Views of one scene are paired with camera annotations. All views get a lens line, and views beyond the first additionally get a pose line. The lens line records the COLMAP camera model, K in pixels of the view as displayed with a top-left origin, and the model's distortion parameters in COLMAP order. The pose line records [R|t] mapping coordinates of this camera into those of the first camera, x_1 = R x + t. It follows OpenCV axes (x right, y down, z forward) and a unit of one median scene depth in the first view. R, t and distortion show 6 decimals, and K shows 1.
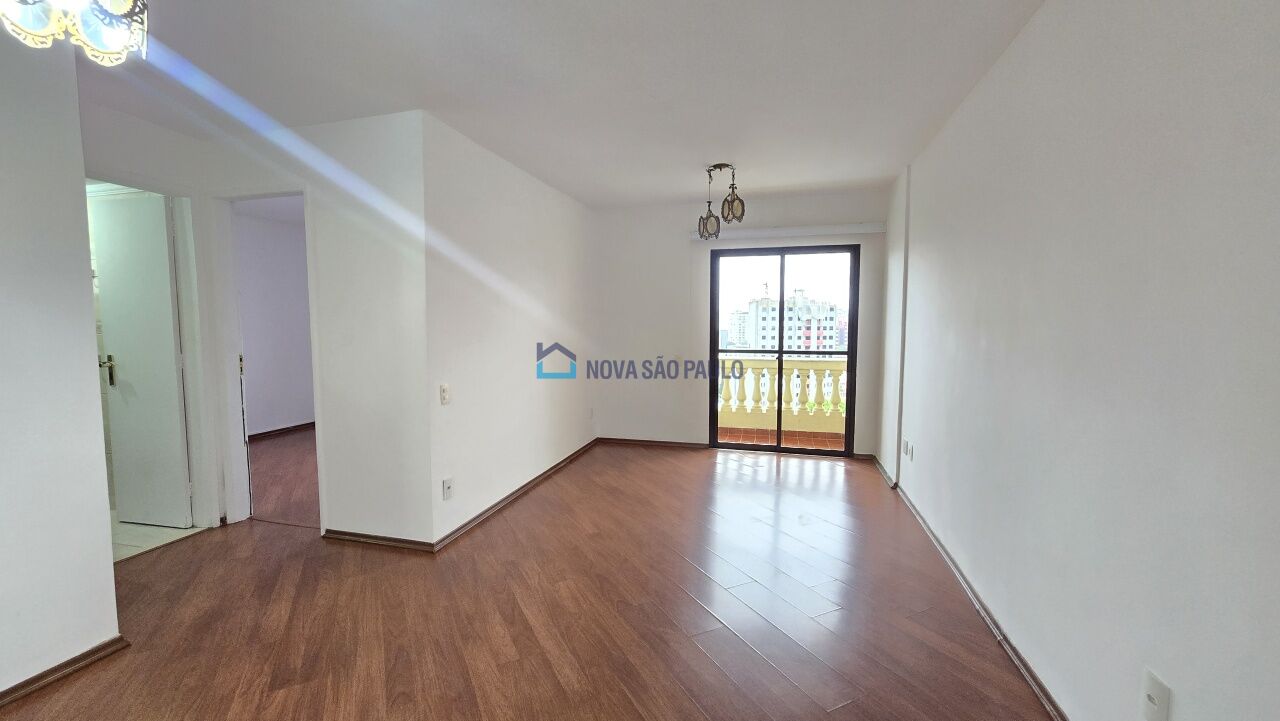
lens RADIAL K [[527.8, 0, 635.4], [0, 527.8, 364.2], [0, 0, 1]] dist [-0.000664, -0.001096]
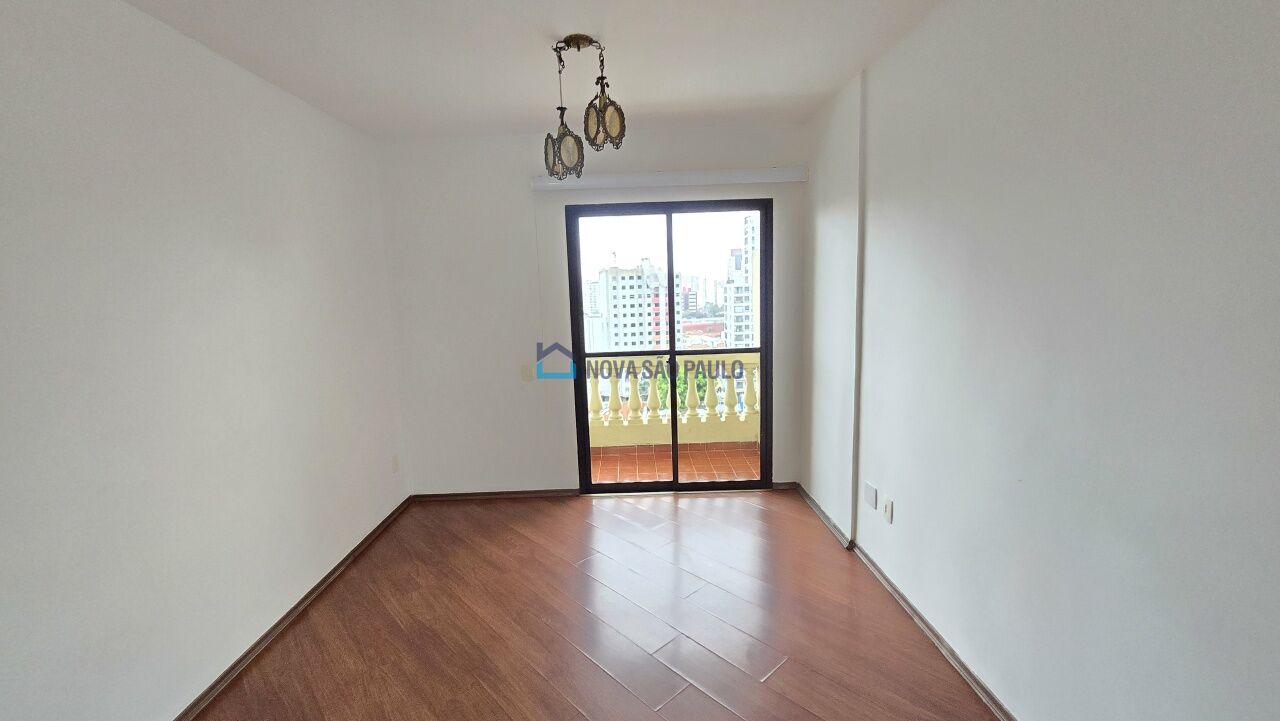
lens RADIAL K [[527.8, 0, 635.4], [0, 527.8, 364.2], [0, 0, 1]] dist [-0.000664, -0.001096]
pose [[0.960938, -0.071036, 0.267494, 0.048116], [0.056072, 0.996426, 0.063178, -0.072987], [-0.271026, -0.045712, 0.961486, 0.436742]]
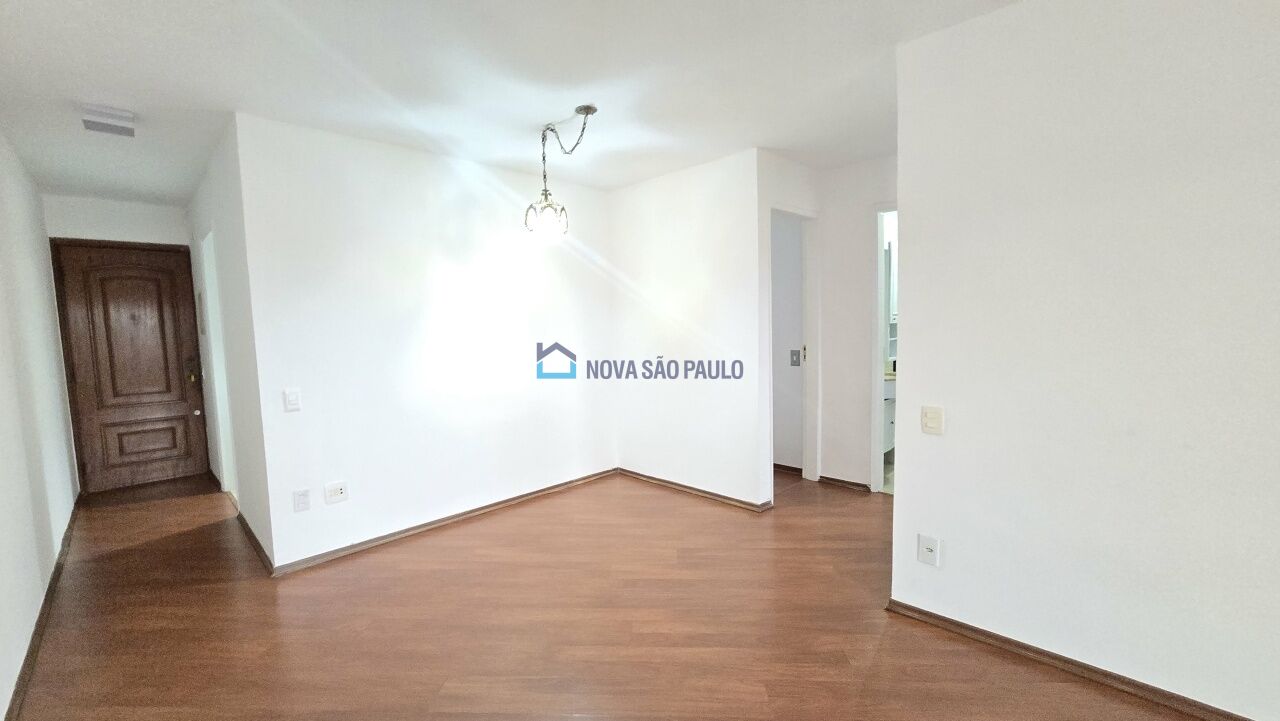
lens RADIAL K [[527.8, 0, 635.4], [0, 527.8, 364.2], [0, 0, 1]] dist [-0.000664, -0.001096]
pose [[-0.506179, 0.085162, -0.858214, 0.351309], [-0.038923, 0.991843, 0.121379, -0.070409], [0.861550, 0.094844, -0.498735, 0.779505]]
